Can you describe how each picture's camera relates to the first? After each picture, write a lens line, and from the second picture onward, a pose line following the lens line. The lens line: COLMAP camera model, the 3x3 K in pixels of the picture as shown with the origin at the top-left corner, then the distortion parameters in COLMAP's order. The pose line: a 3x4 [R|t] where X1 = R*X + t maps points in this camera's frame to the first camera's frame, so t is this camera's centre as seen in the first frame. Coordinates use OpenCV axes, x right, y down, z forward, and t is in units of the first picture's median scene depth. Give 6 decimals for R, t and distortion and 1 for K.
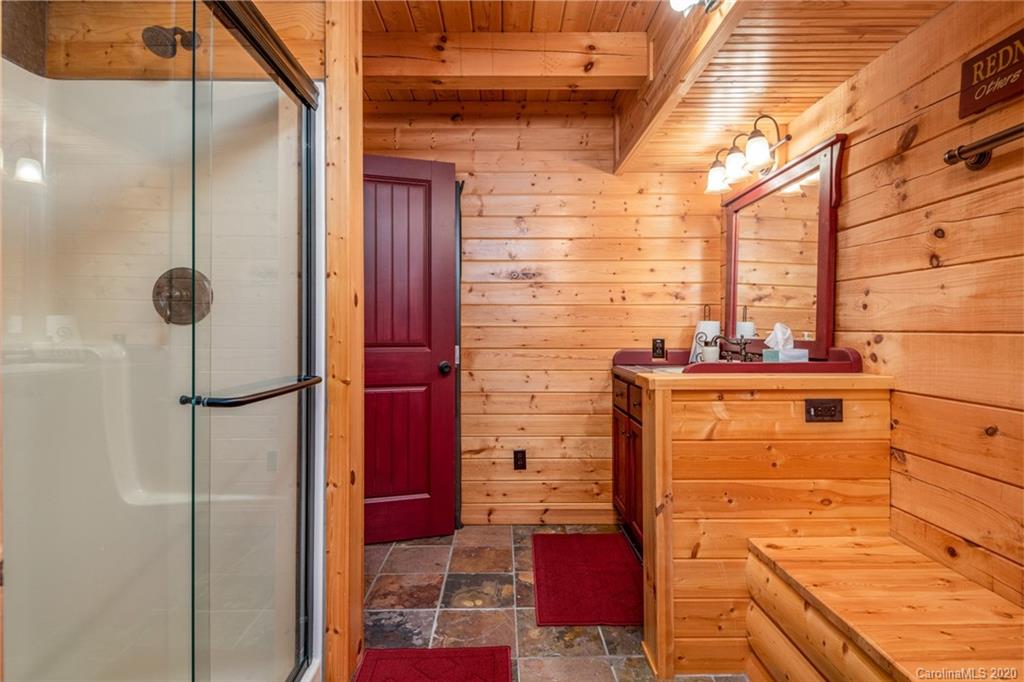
lens RADIAL K [[558.1, 0, 510.2], [0, 558.1, 329.7], [0, 0, 1]] dist [0.000320, 0.000057]
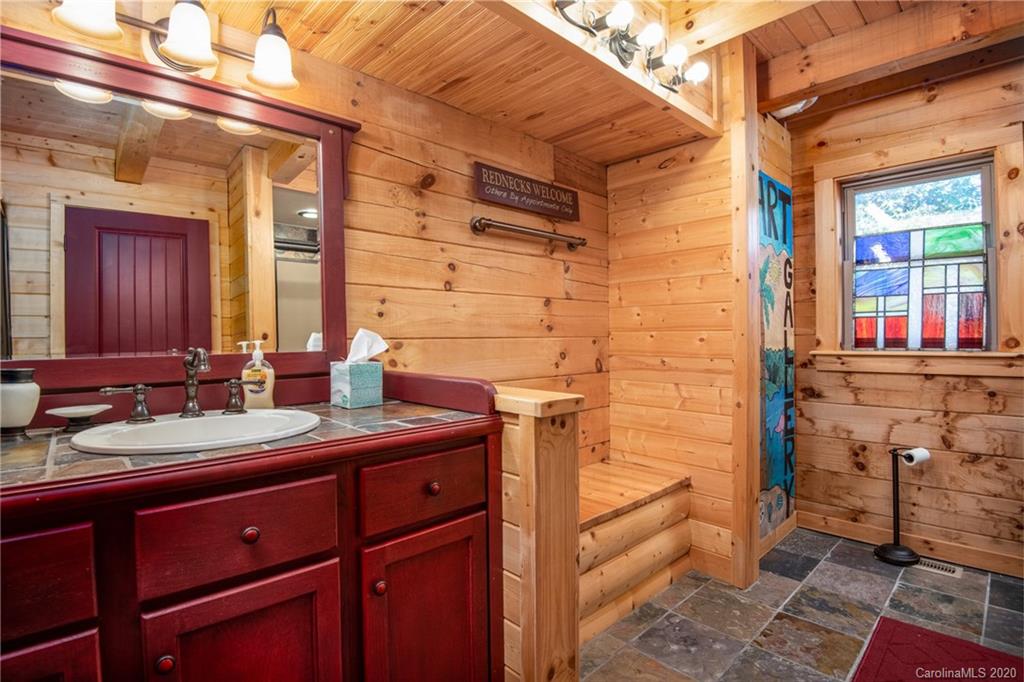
lens RADIAL K [[505.1, 0, 512.0], [0, 505.1, 341.0], [0, 0, 1]] dist [-0.000342, -0.000002]
pose [[-0.685962, 0.001328, 0.727636, -0.221109], [0.008760, 0.999941, 0.006434, 0.003722], [-0.727585, 0.010788, -0.685933, 1.611046]]
